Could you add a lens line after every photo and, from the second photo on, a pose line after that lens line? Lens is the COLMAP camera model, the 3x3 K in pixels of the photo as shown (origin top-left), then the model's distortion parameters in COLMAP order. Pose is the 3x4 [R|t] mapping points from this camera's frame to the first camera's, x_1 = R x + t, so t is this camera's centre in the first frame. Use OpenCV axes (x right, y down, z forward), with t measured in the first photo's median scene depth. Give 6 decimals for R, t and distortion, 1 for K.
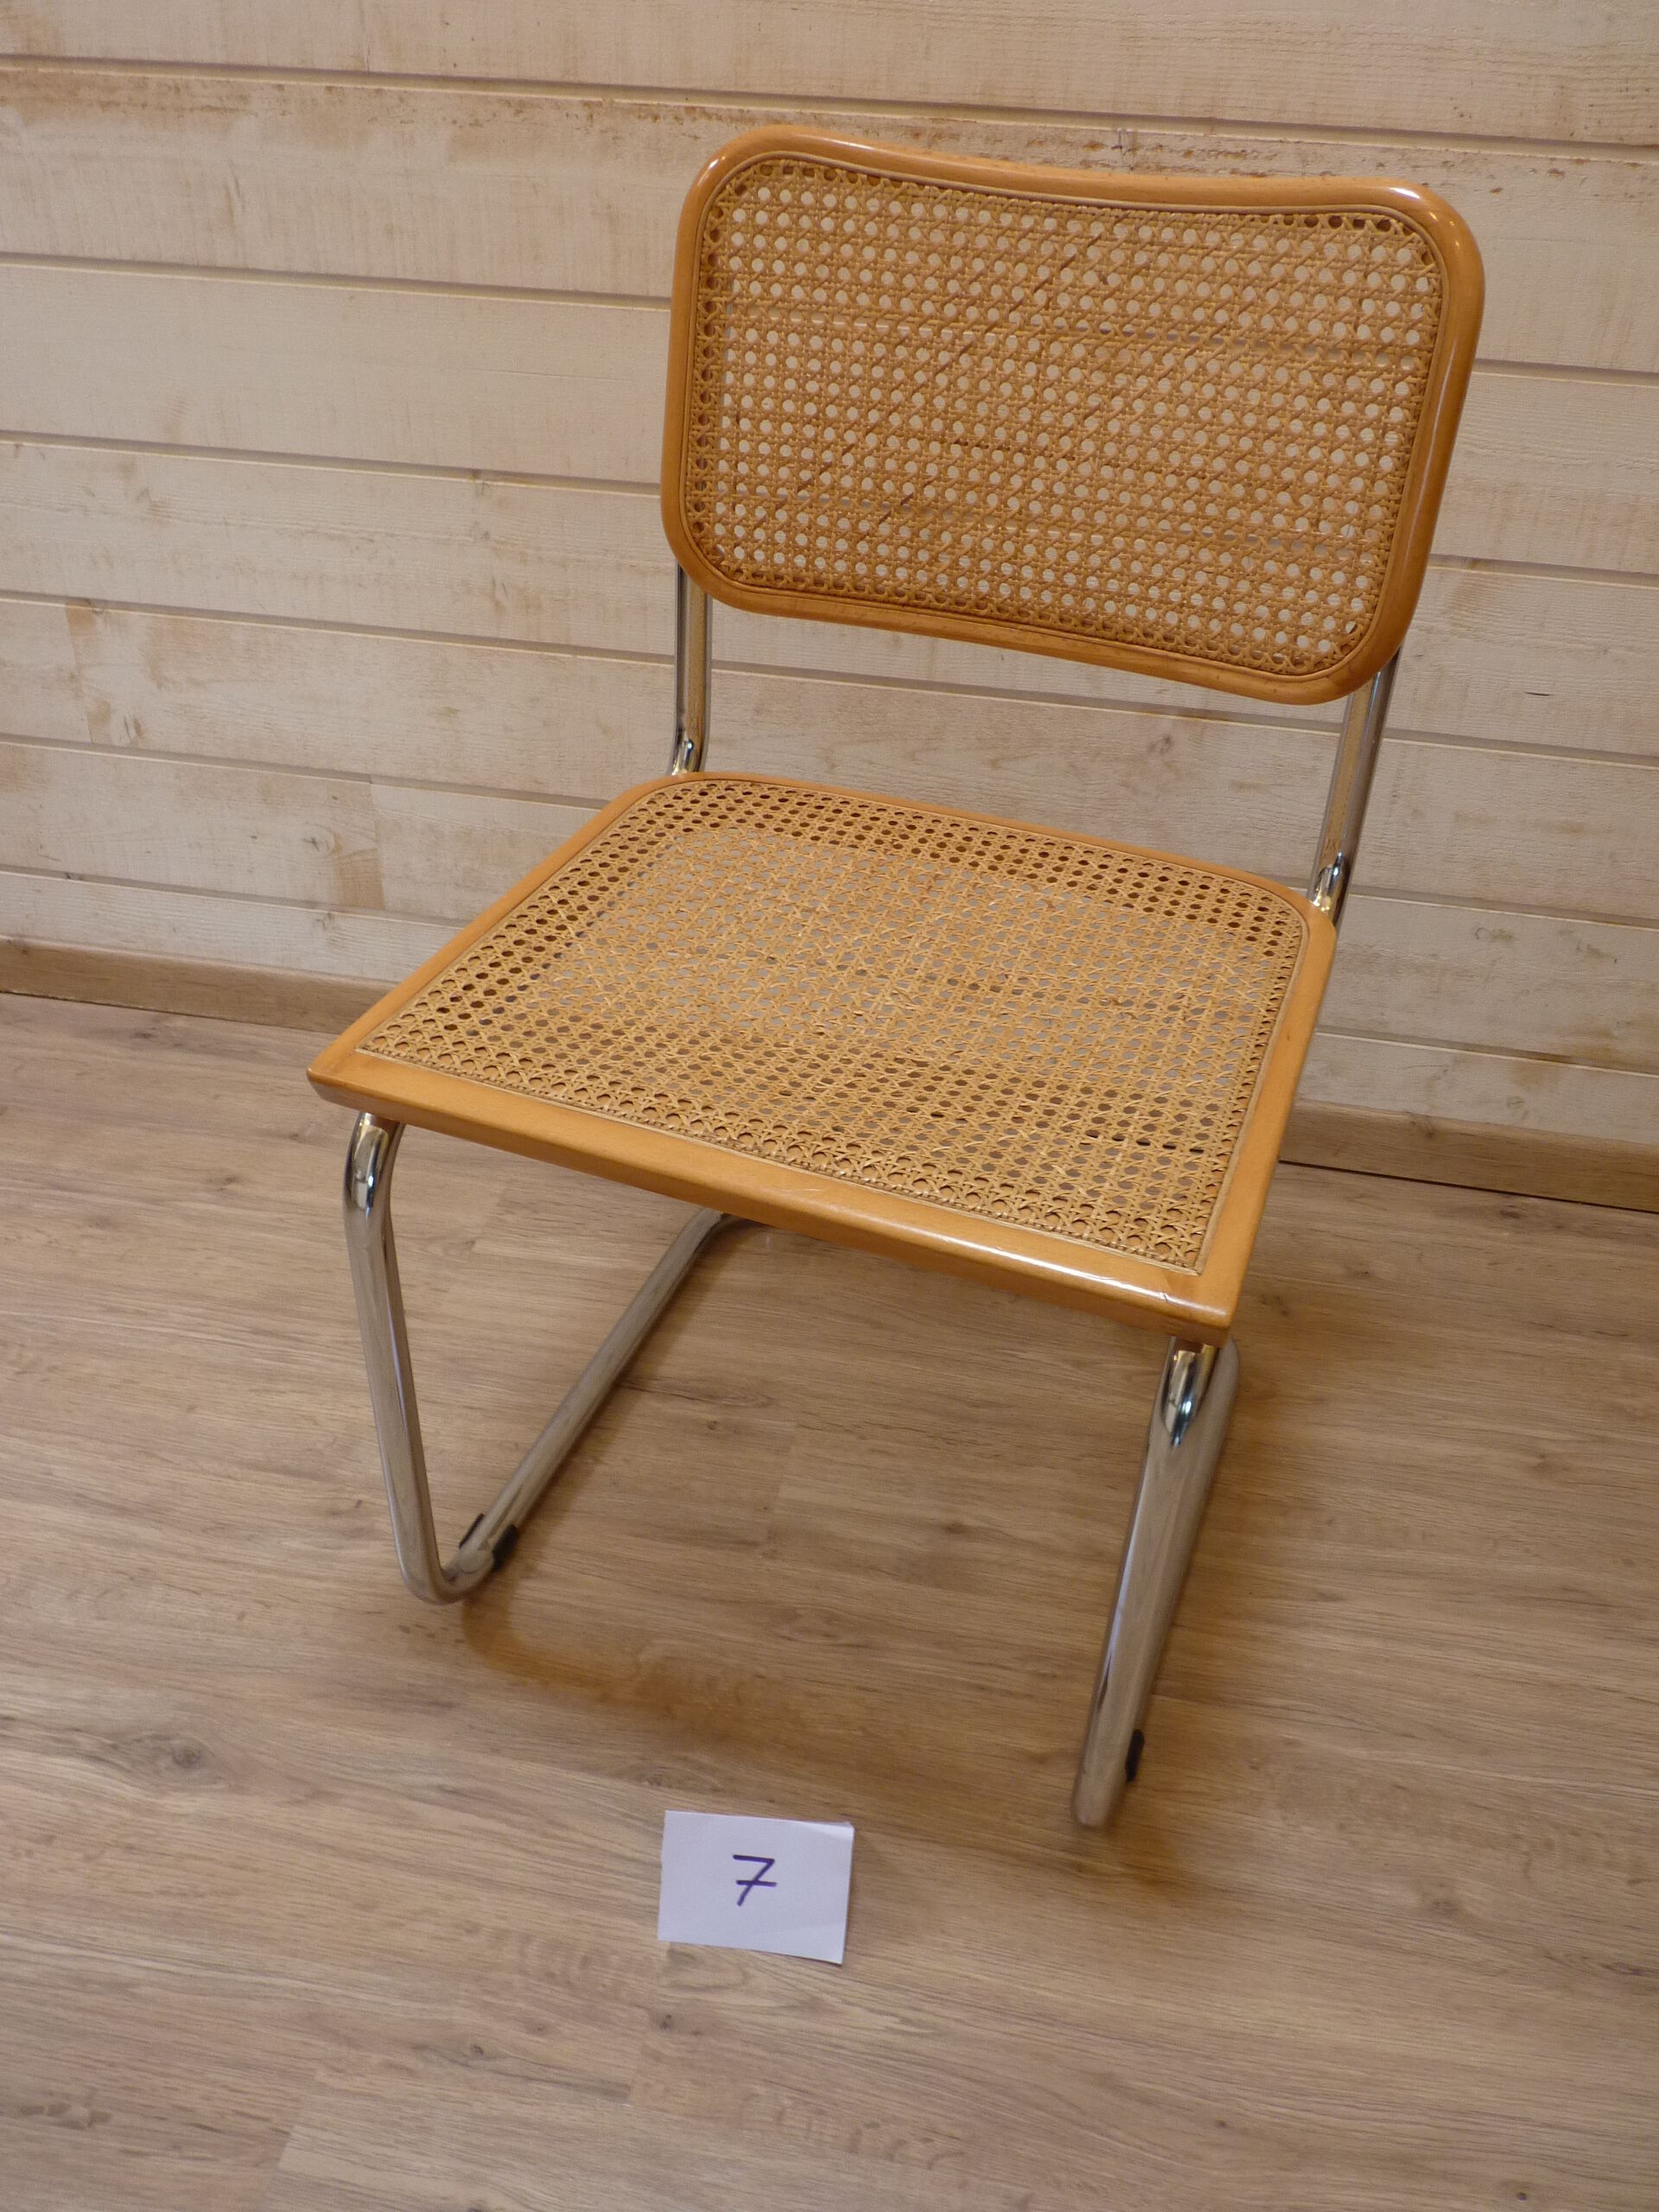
lens RADIAL K [[1777.3, 0, 818.0], [0, 1777.3, 1088.1], [0, 0, 1]] dist [-0.022379, 0.008381]
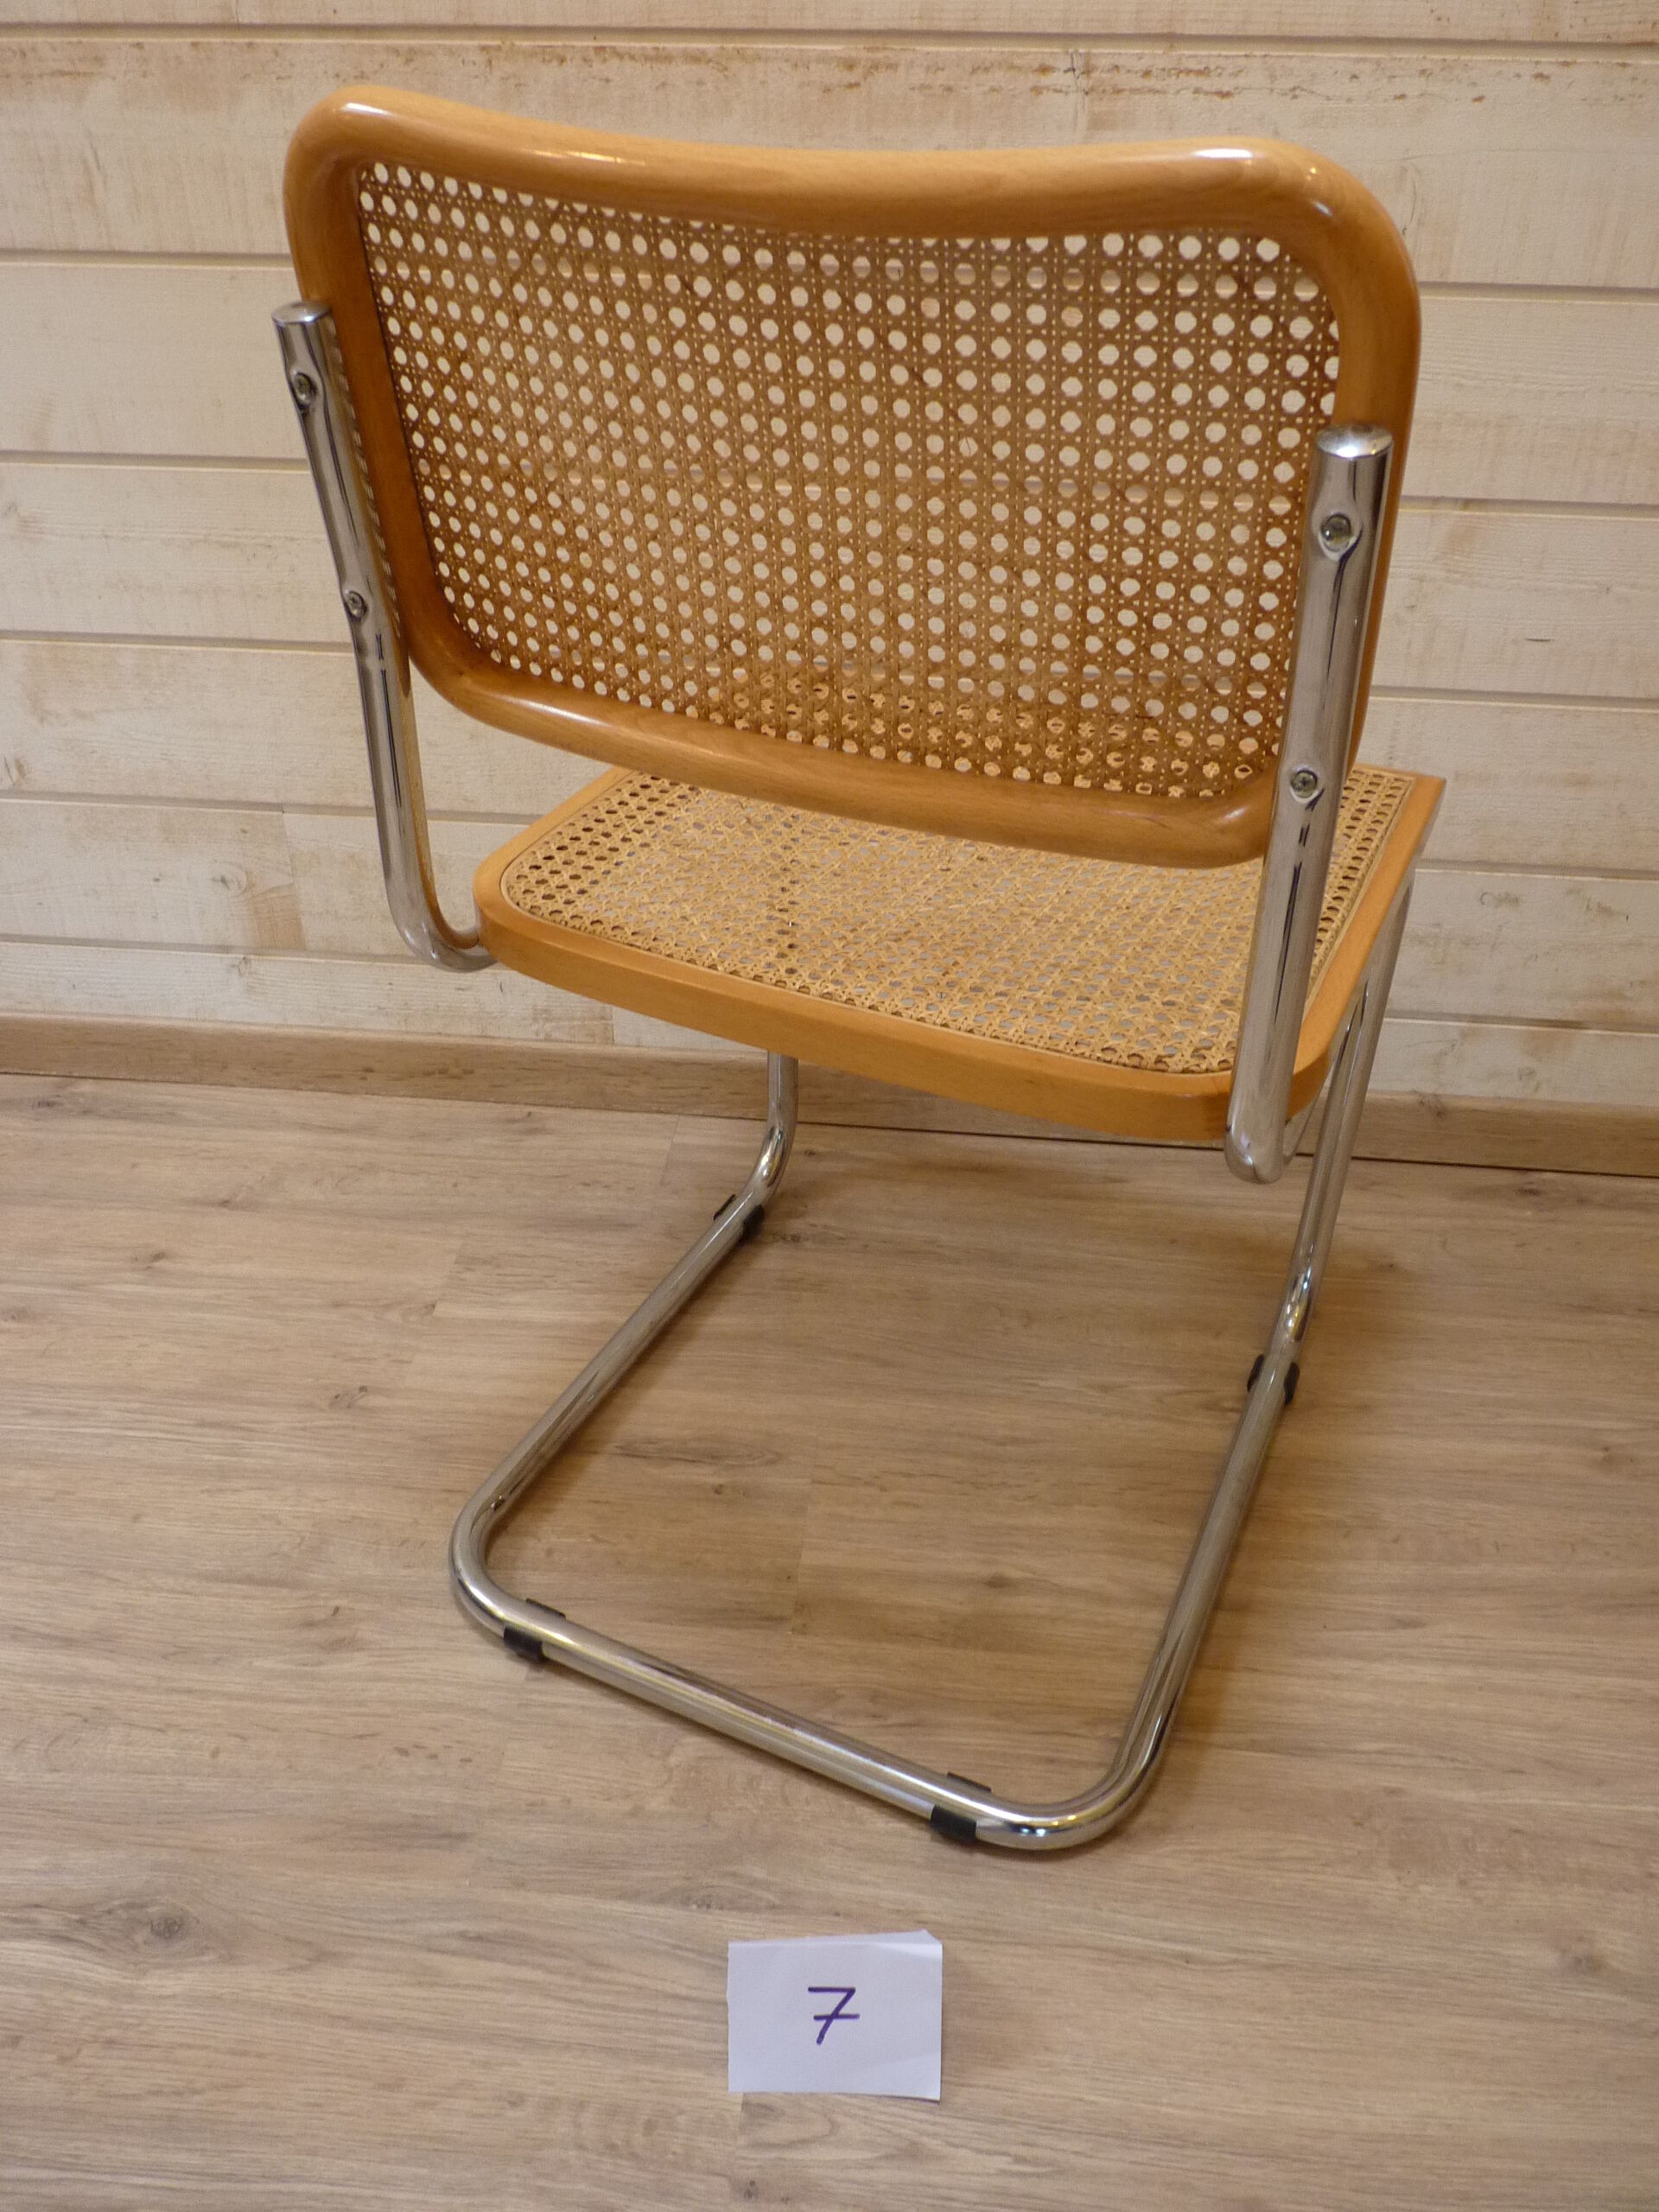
lens RADIAL K [[1777.3, 0, 816.8], [0, 1777.3, 1086.2], [0, 0, 1]] dist [-0.022379, 0.008381]
pose [[0.996043, -0.069547, 0.055333, -0.048422], [0.070002, 0.997527, -0.006321, -0.007405], [-0.054757, 0.010169, 0.998448, 0.091004]]
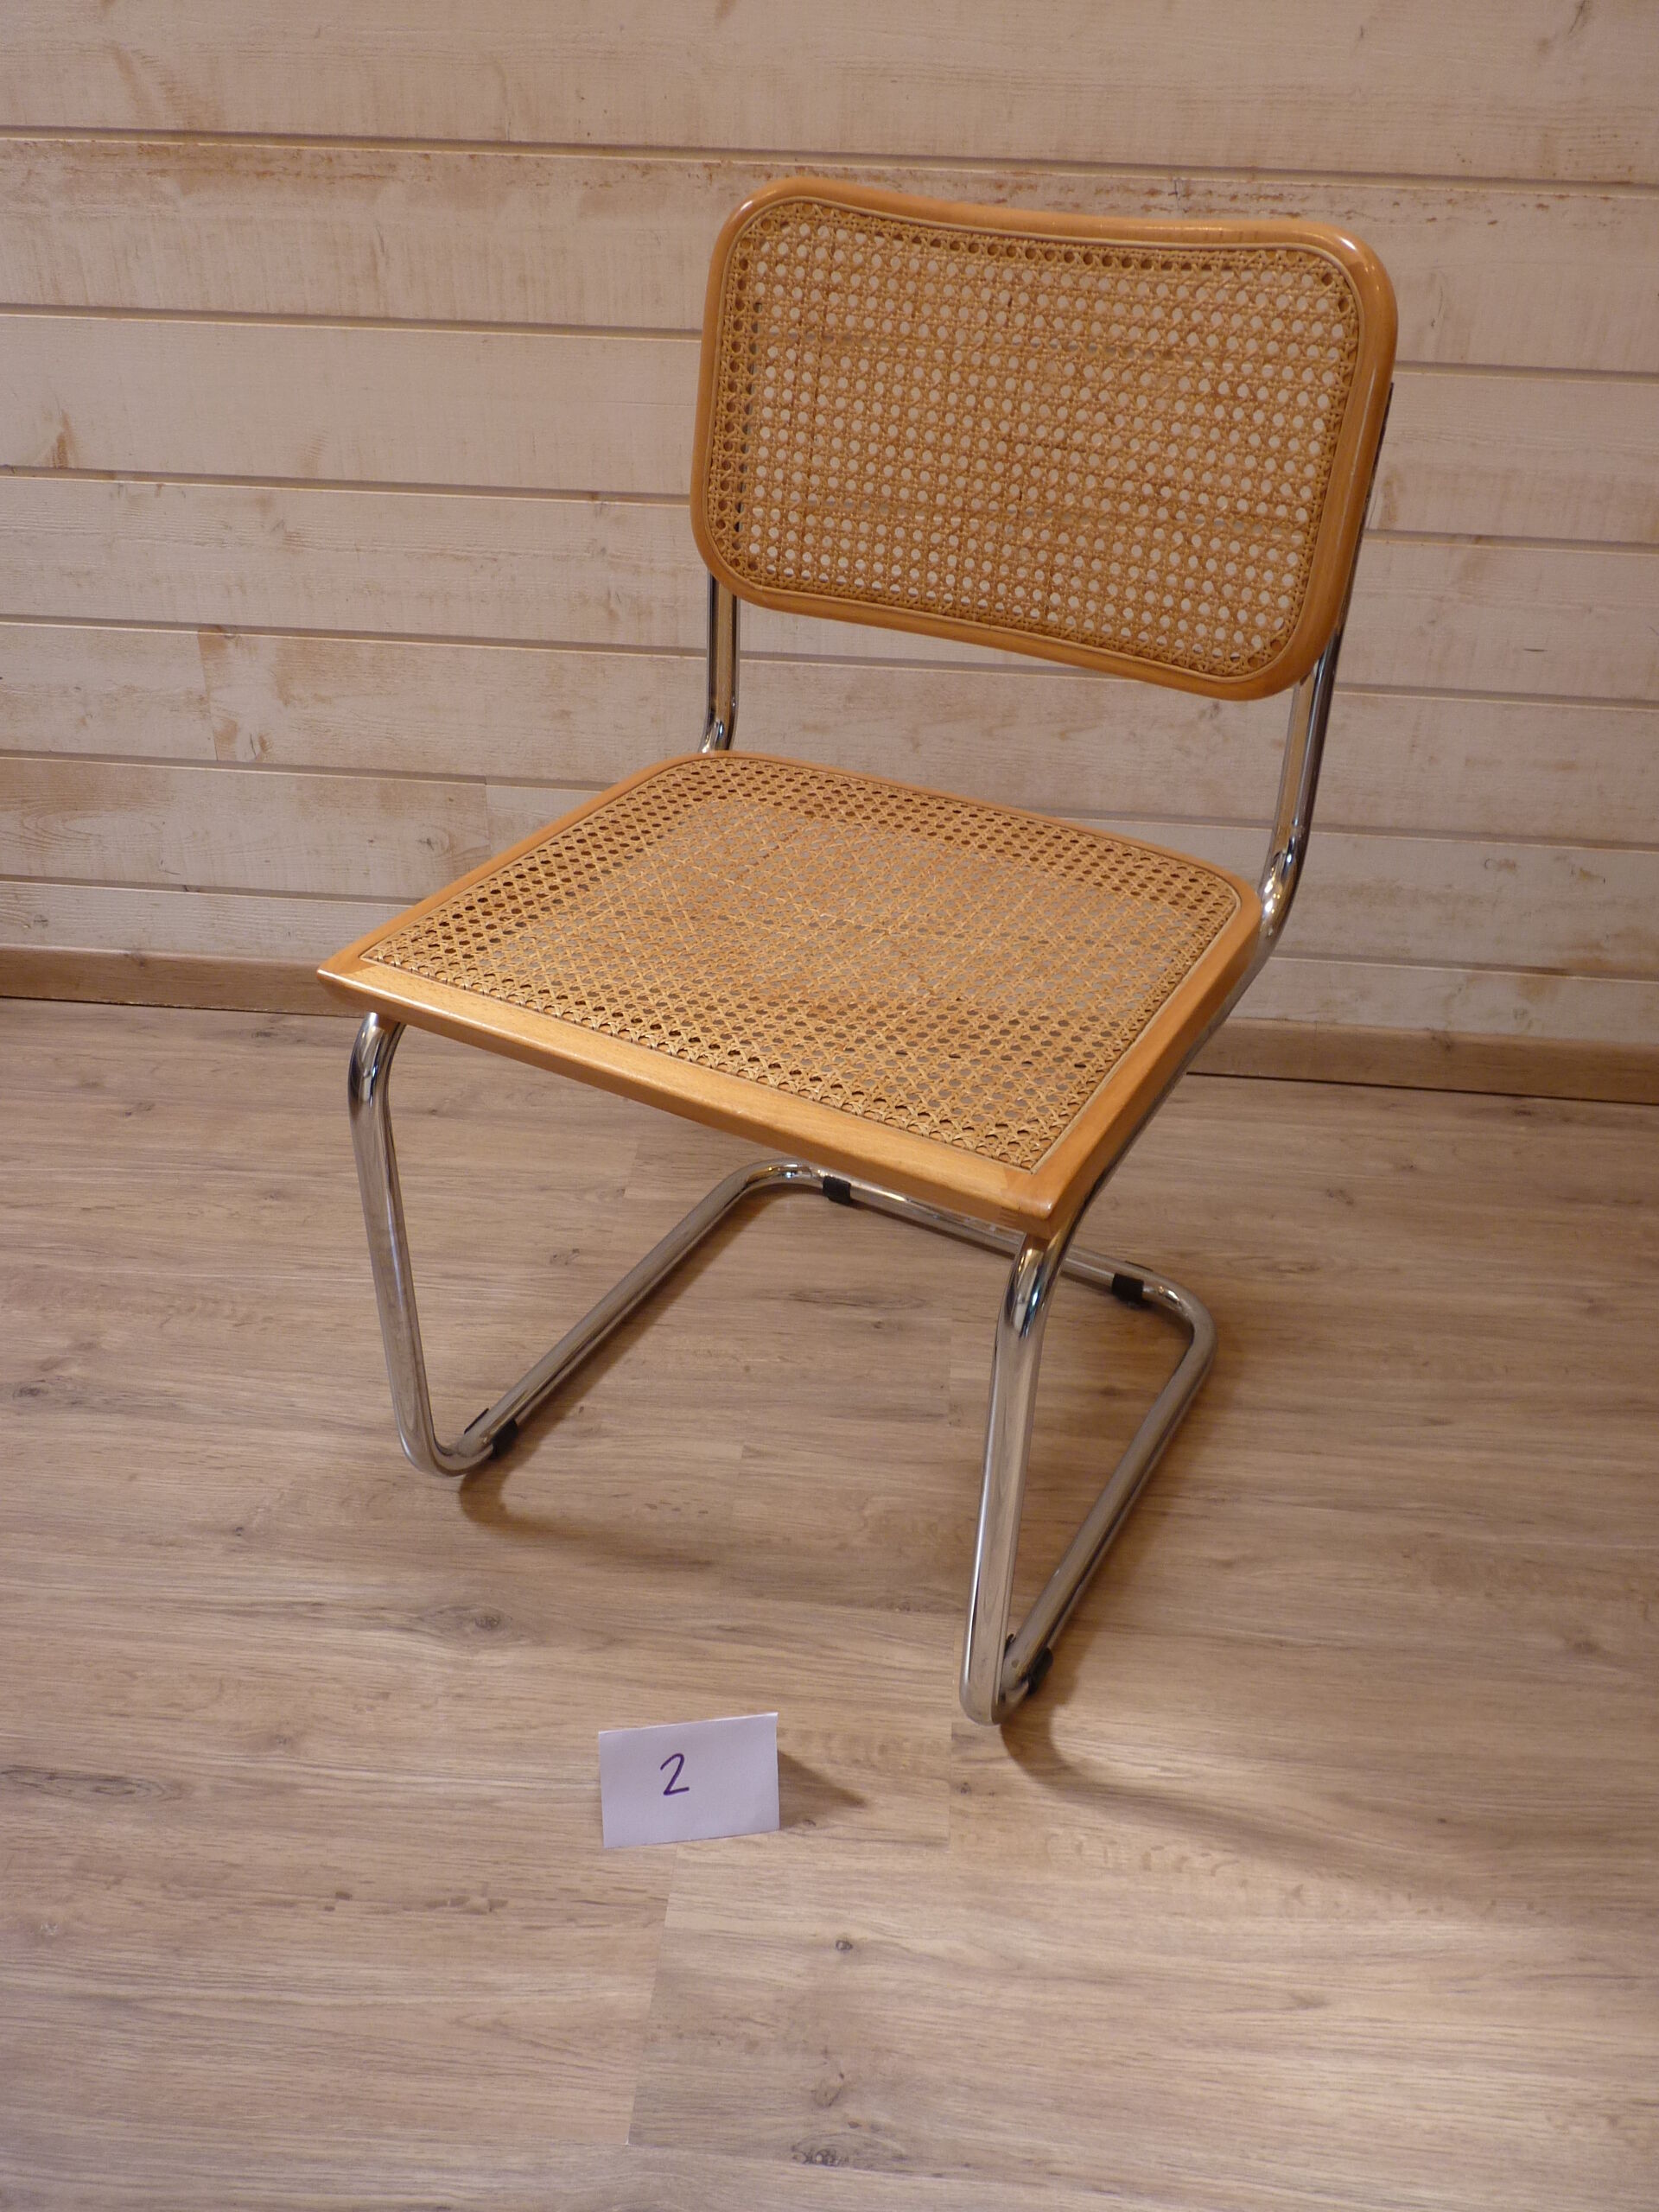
lens RADIAL K [[1777.3, 0, 818.9], [0, 1777.3, 1090.9], [0, 0, 1]] dist [-0.022379, 0.008381]
pose [[0.995009, -0.060767, 0.079152, -0.187570], [0.062958, 0.997691, -0.025486, 0.073251], [-0.077421, 0.030343, 0.996537, -0.126162]]
